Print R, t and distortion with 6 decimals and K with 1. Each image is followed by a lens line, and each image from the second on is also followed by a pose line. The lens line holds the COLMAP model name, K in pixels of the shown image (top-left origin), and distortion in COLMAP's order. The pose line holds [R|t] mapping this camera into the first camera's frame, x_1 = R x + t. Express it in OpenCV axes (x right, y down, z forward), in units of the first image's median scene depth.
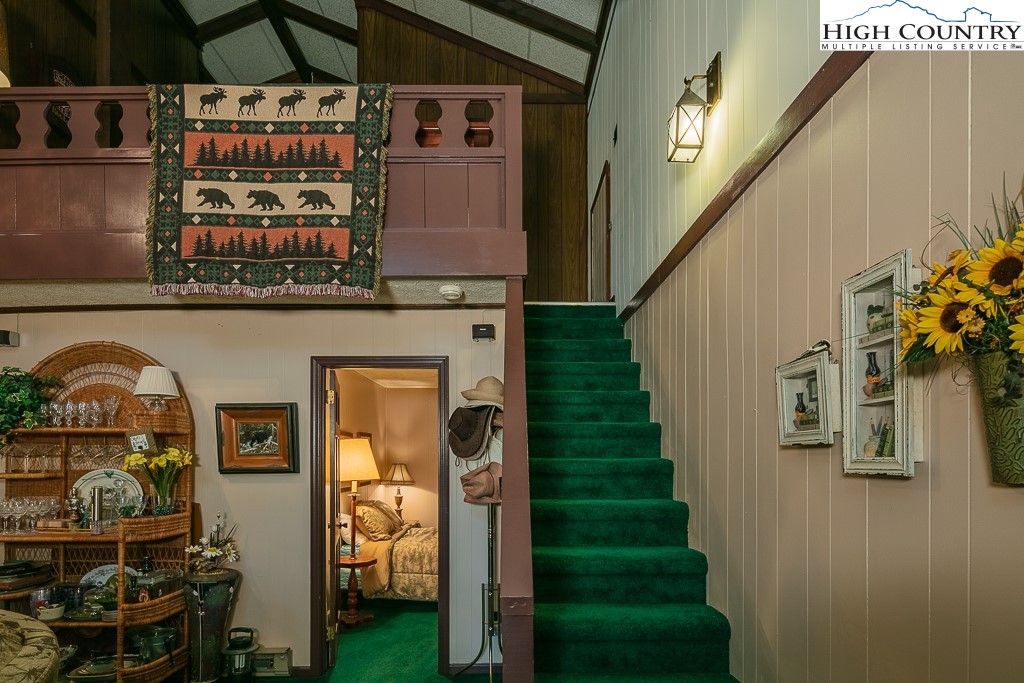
lens RADIAL K [[505.3, 0, 527.2], [0, 505.3, 452.4], [0, 0, 1]] dist [0.002056, -0.000660]
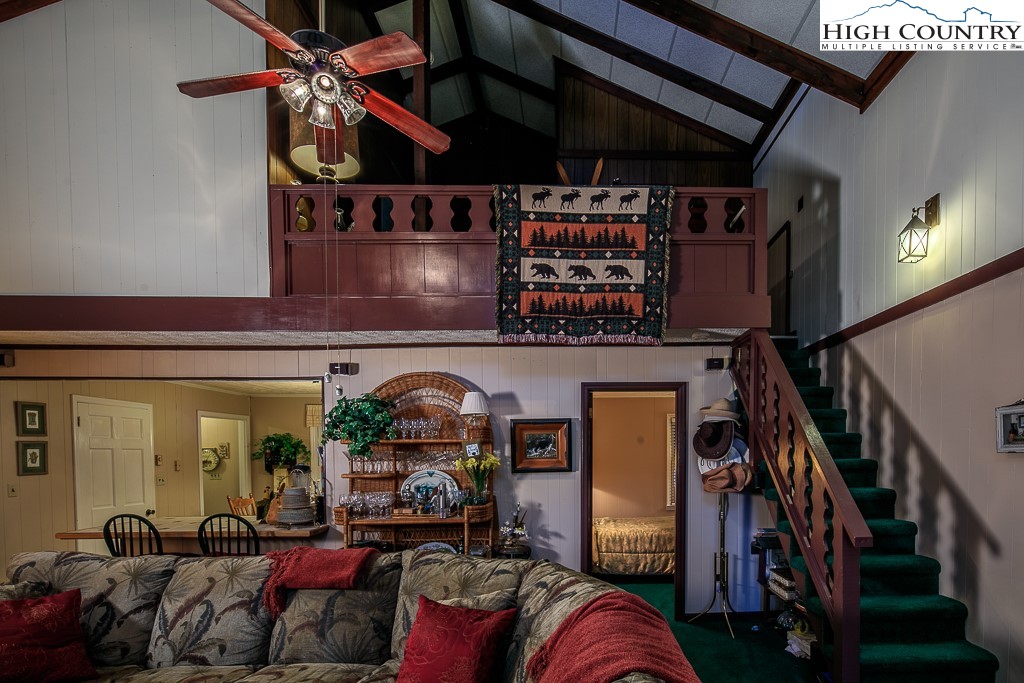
lens RADIAL K [[519.9, 0, 590.7], [0, 519.9, 470.8], [0, 0, 1]] dist [0.007554, -0.000324]
pose [[0.999404, -0.009273, 0.033239, -0.544465], [0.007987, 0.999222, 0.038610, -0.016429], [-0.033571, -0.038321, 0.998701, -0.427944]]
